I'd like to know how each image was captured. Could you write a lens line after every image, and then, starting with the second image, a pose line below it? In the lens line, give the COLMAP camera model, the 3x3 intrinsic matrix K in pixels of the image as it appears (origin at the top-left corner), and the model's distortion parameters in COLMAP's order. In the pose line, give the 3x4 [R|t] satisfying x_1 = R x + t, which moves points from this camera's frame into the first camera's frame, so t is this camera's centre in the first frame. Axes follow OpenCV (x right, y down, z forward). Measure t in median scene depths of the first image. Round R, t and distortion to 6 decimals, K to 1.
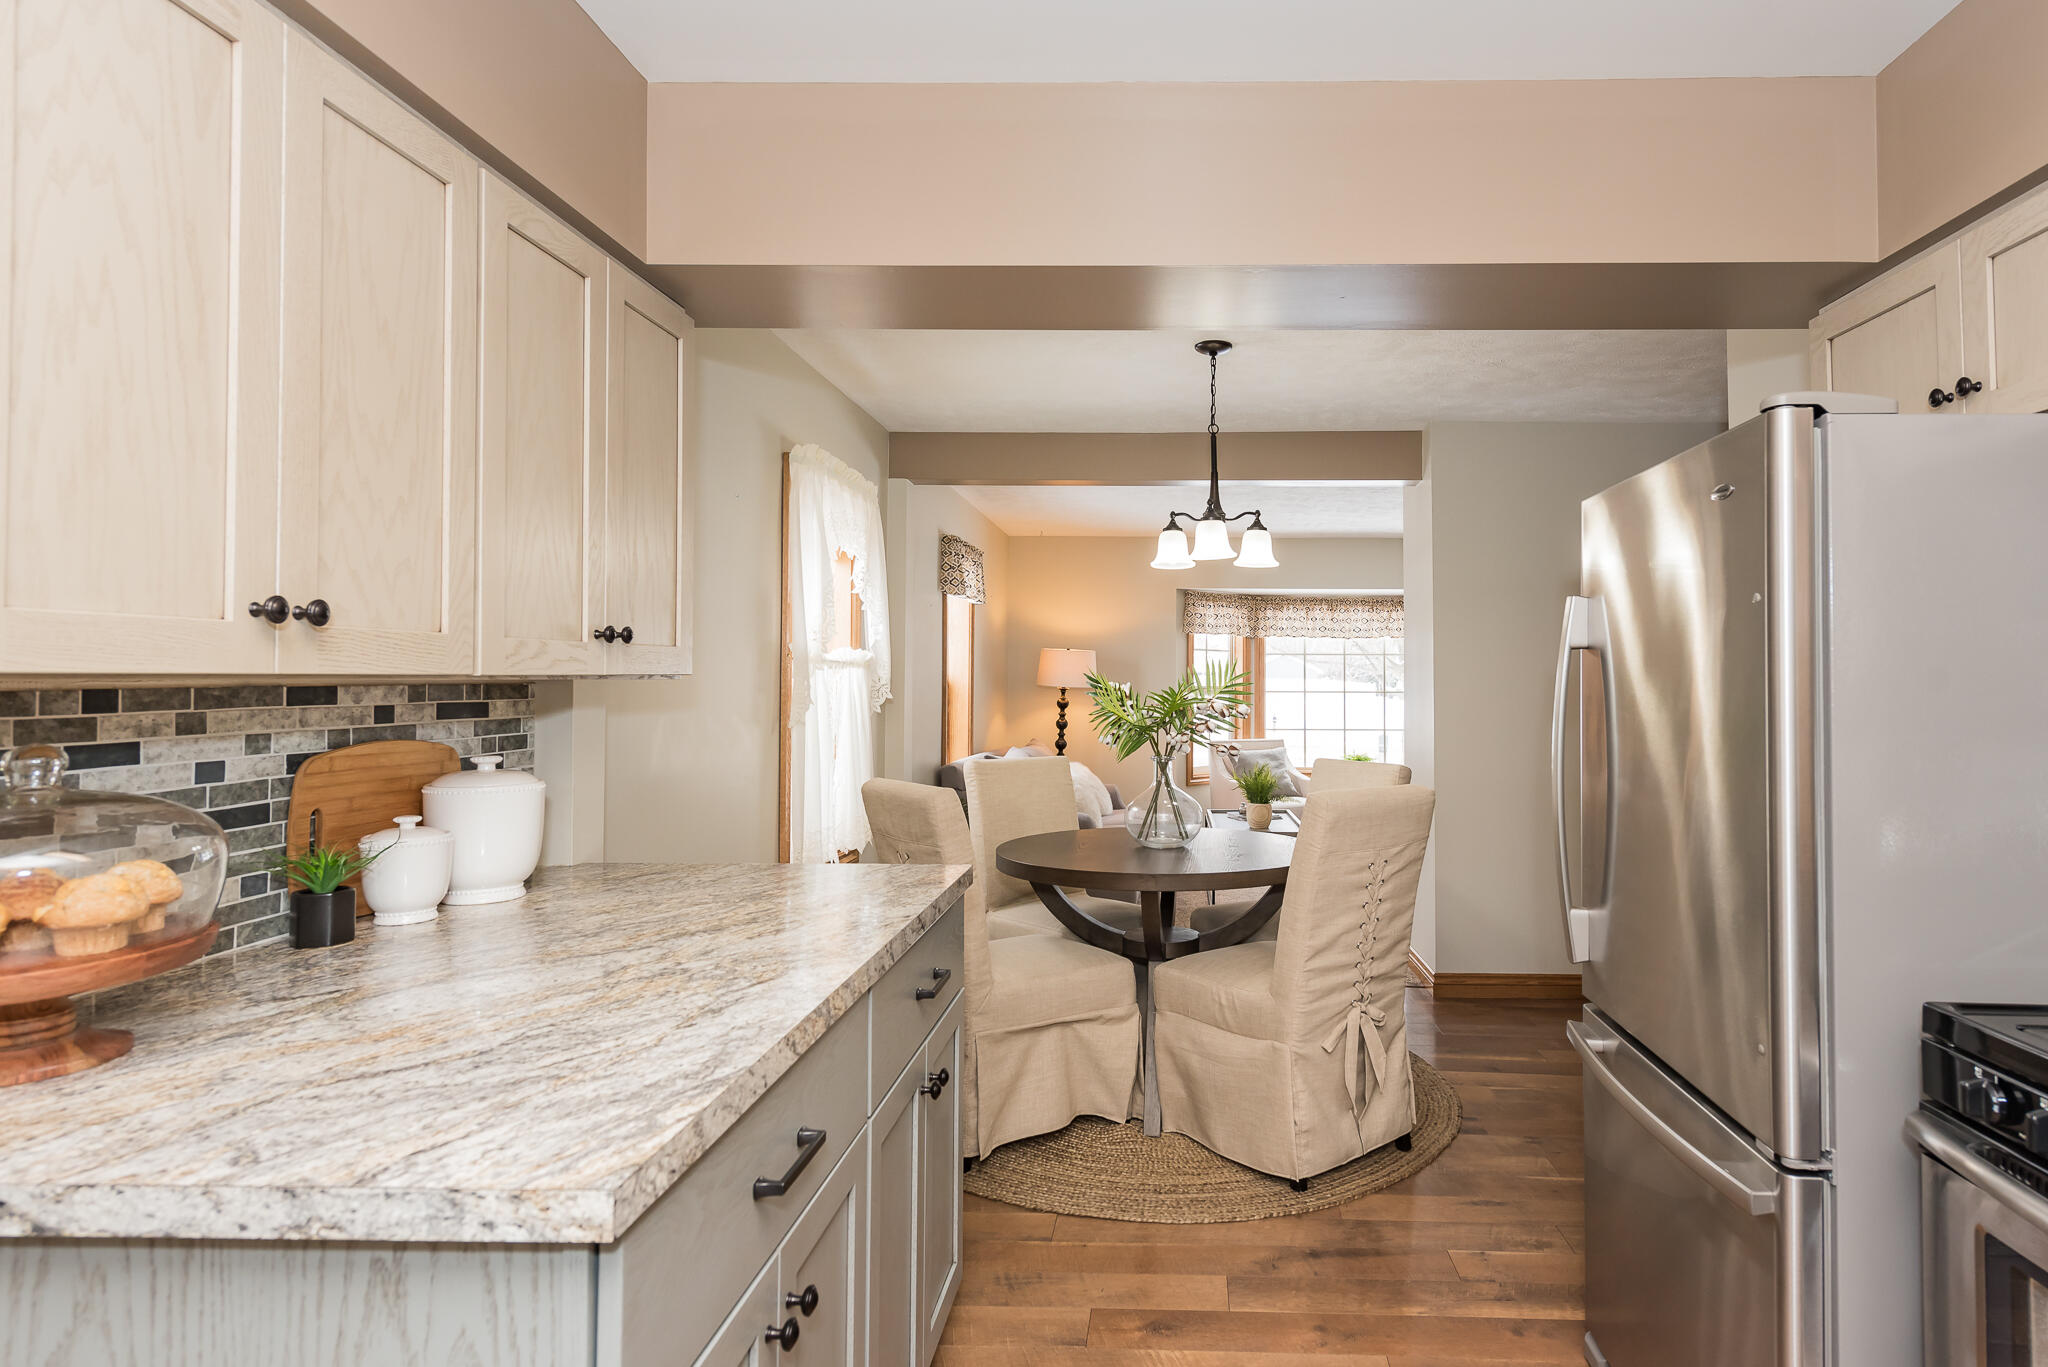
lens RADIAL K [[1093.4, 0, 1123.2], [0, 1093.4, 649.6], [0, 0, 1]] dist [0.016491, -0.006657]
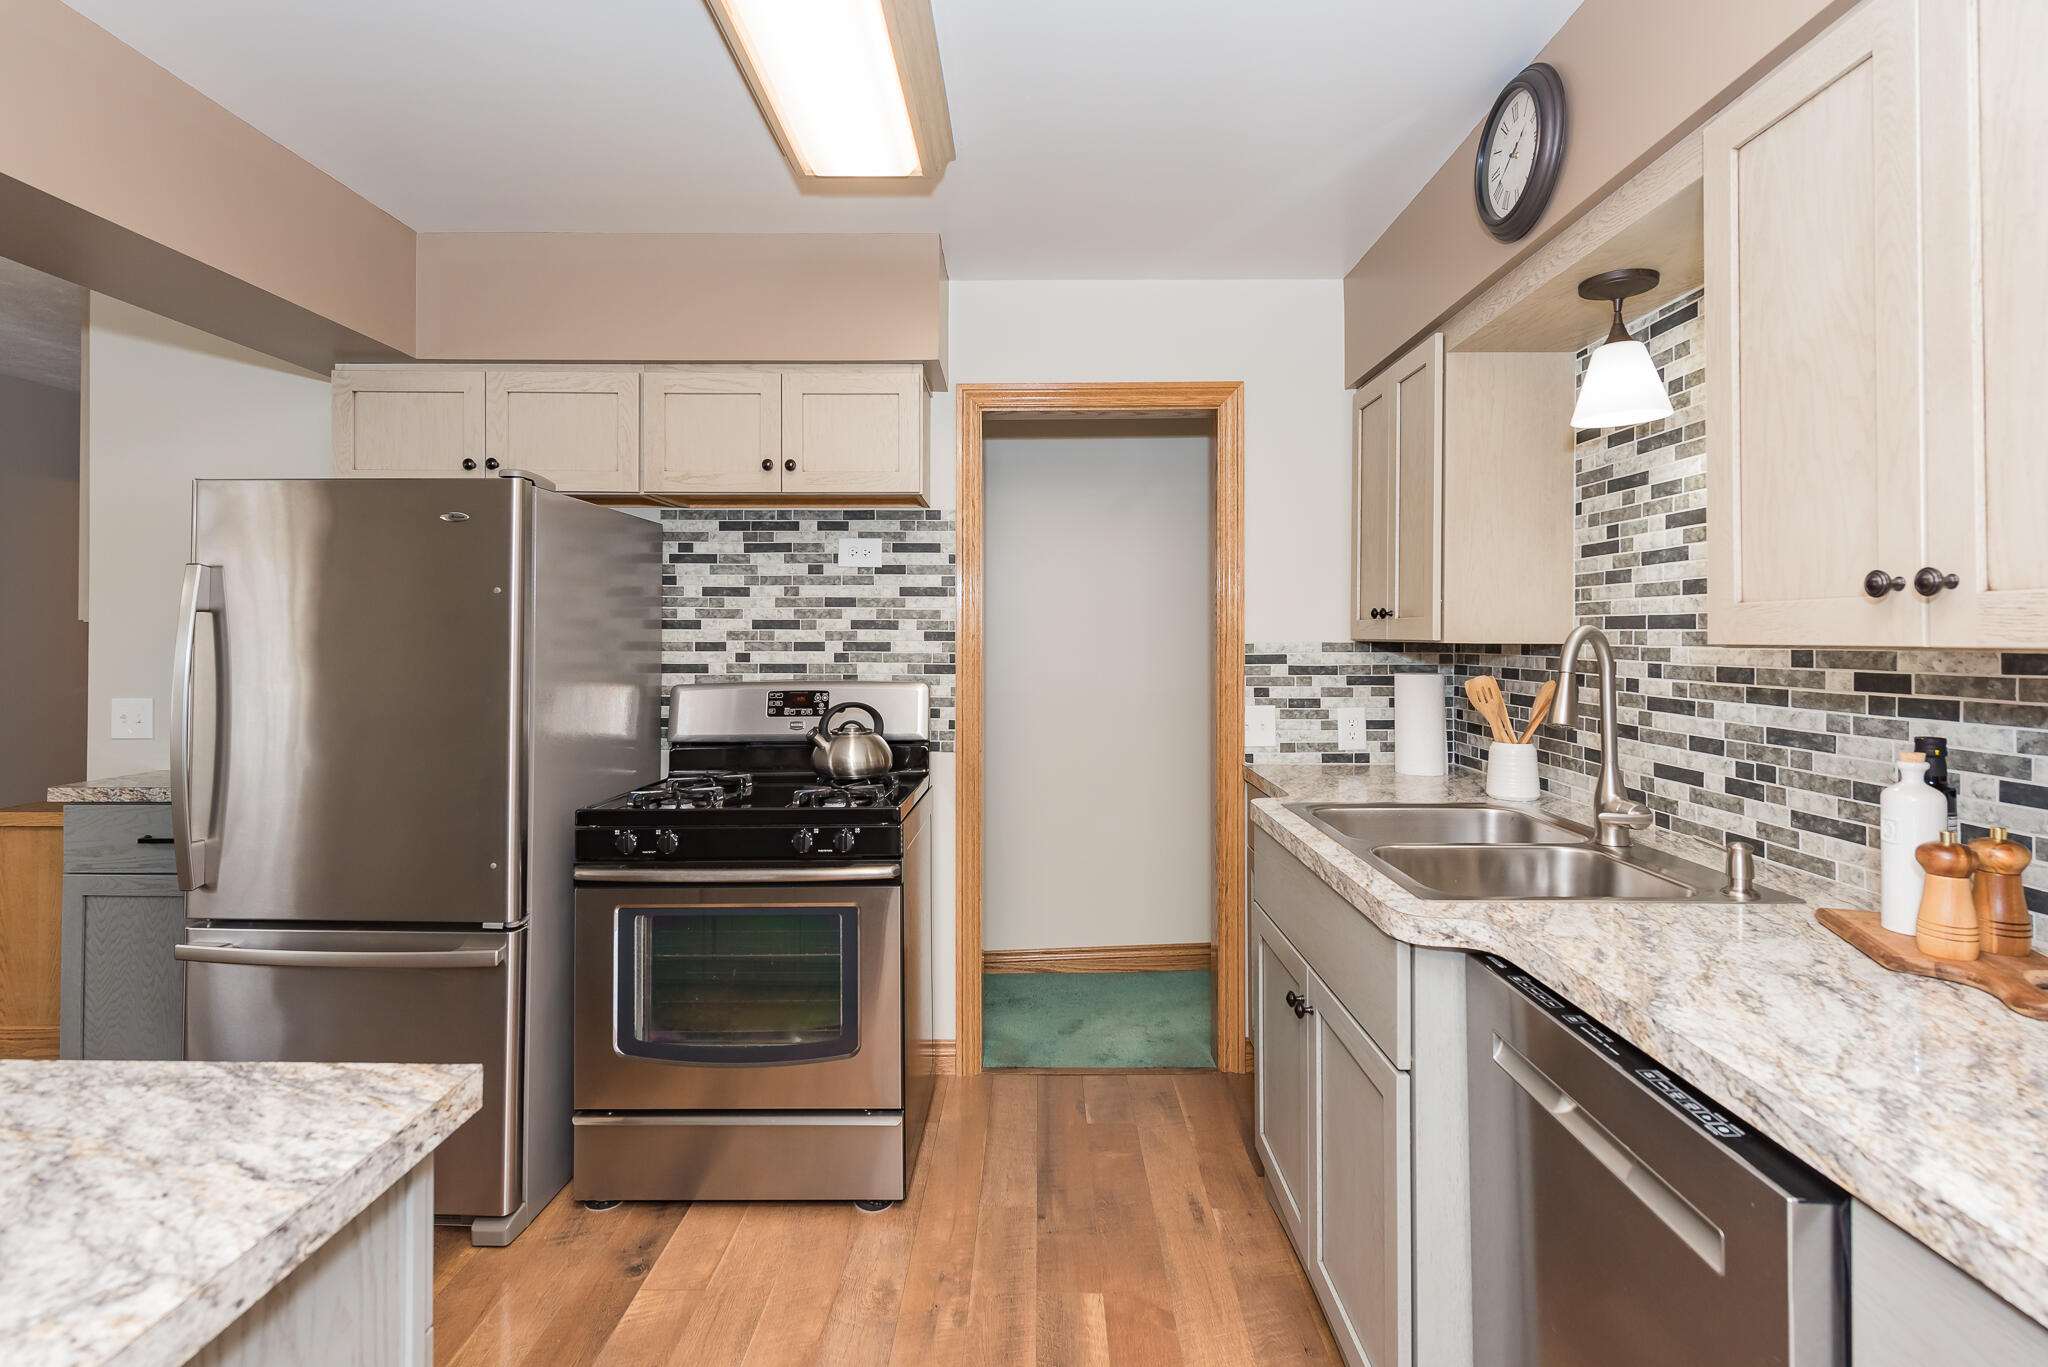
lens RADIAL K [[973.2, 0, 1055.9], [0, 973.2, 623.6], [0, 0, 1]] dist [0.000147, -0.000374]
pose [[-0.046112, 0.009149, 0.998894, -0.909320], [-0.030887, 0.999467, -0.010580, -0.009767], [-0.998459, -0.031341, -0.045804, 0.238393]]
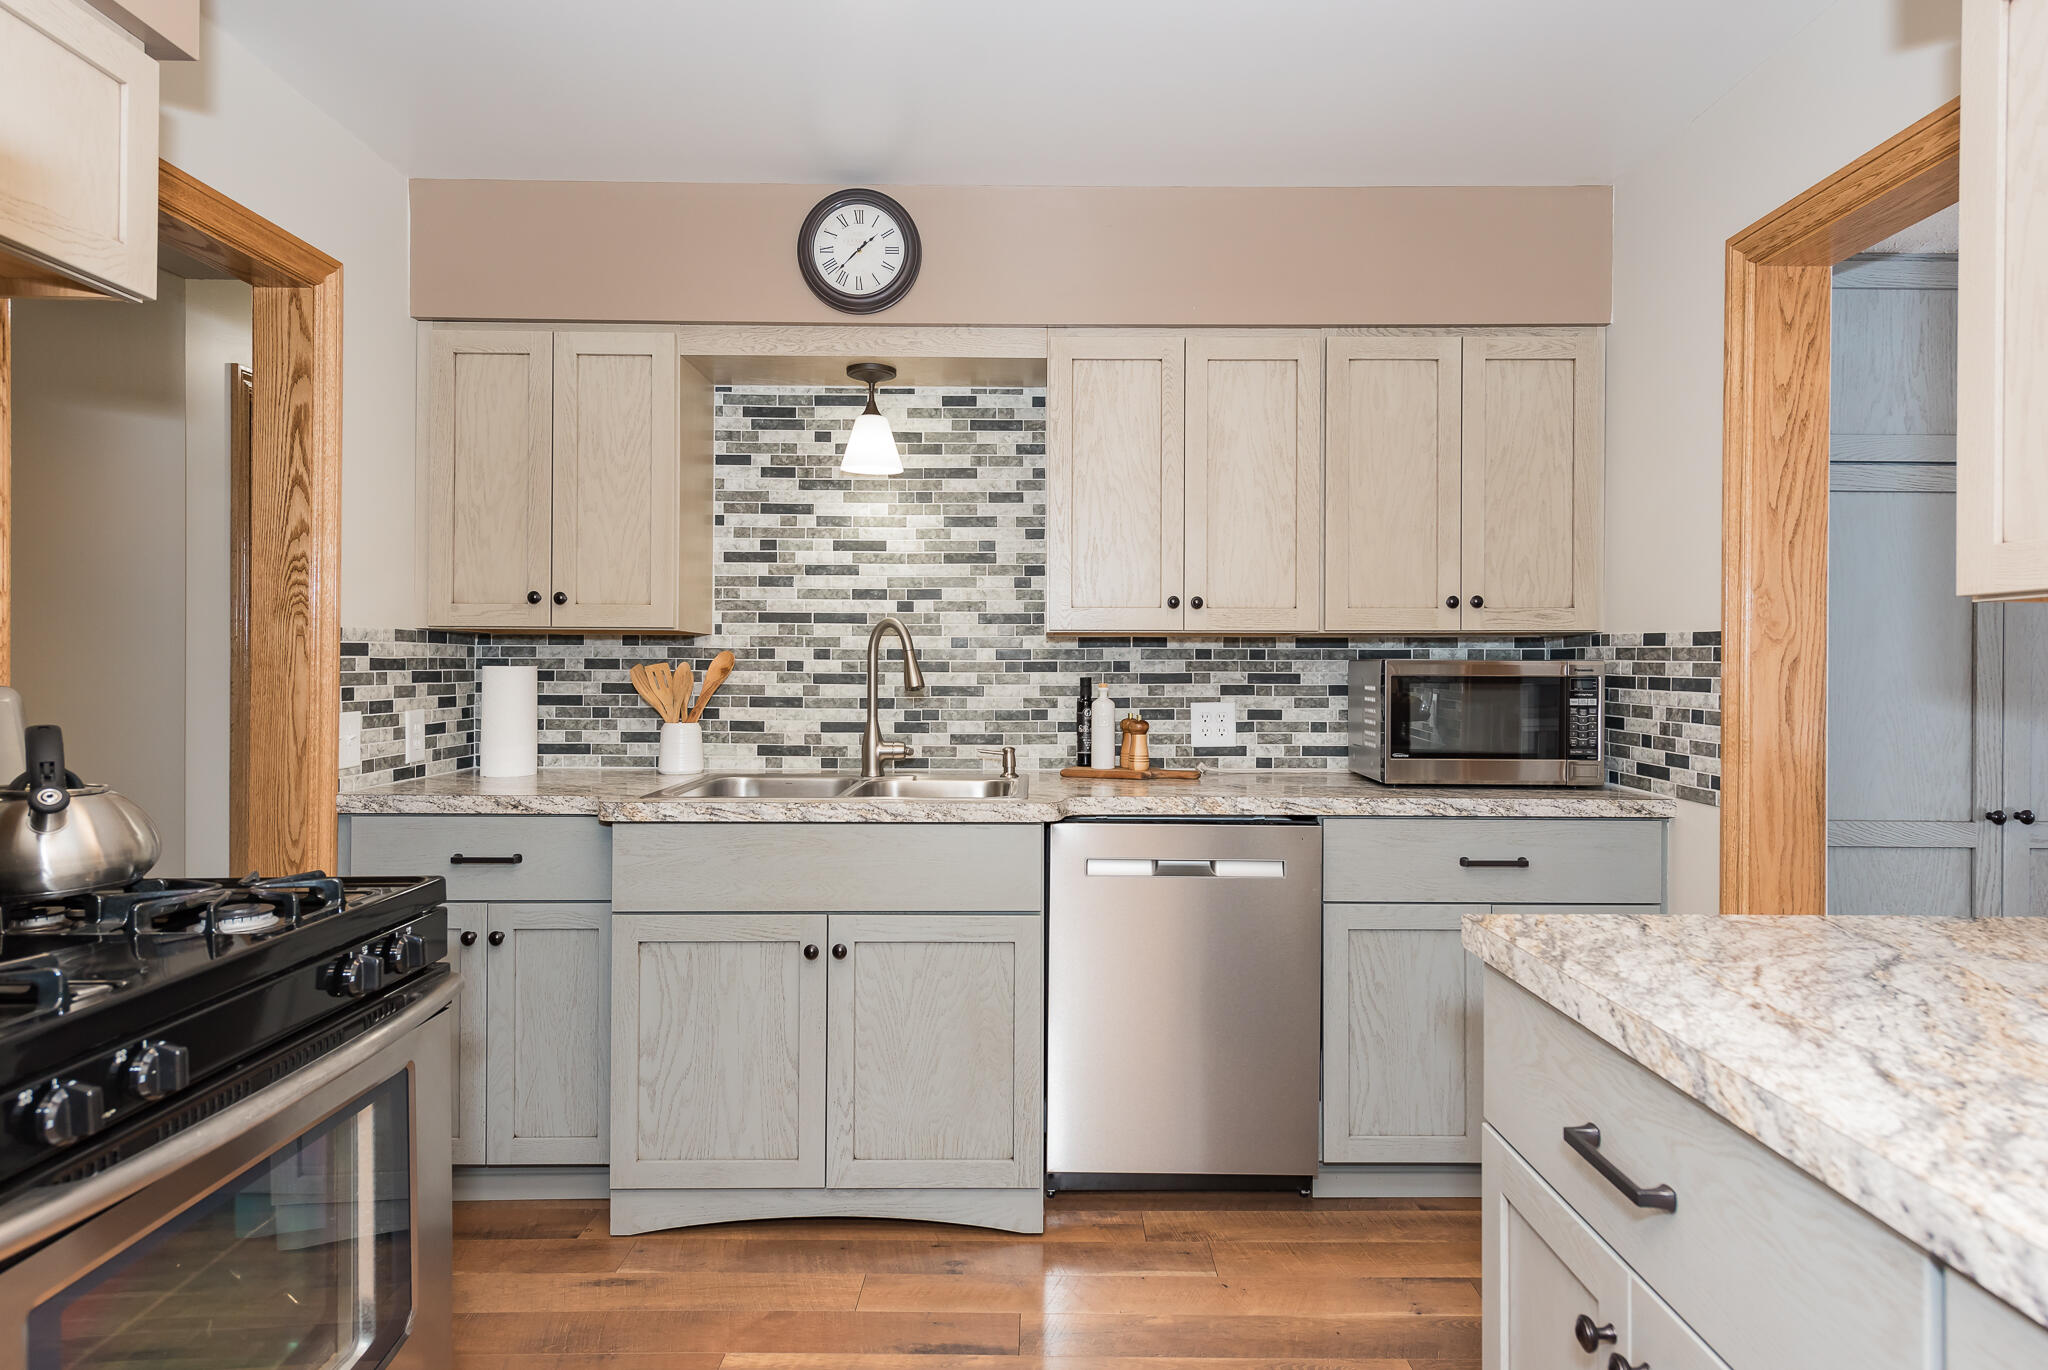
lens RADIAL K [[1170.9, 0, 1025.1], [0, 1170.9, 659.0], [0, 0, 1]] dist [0.029058, -0.003485]
pose [[-0.998715, -0.007704, -0.050086, 0.114155], [-0.005802, 0.999261, -0.038010, 0.103727], [0.050342, -0.037671, -0.998021, 1.529357]]
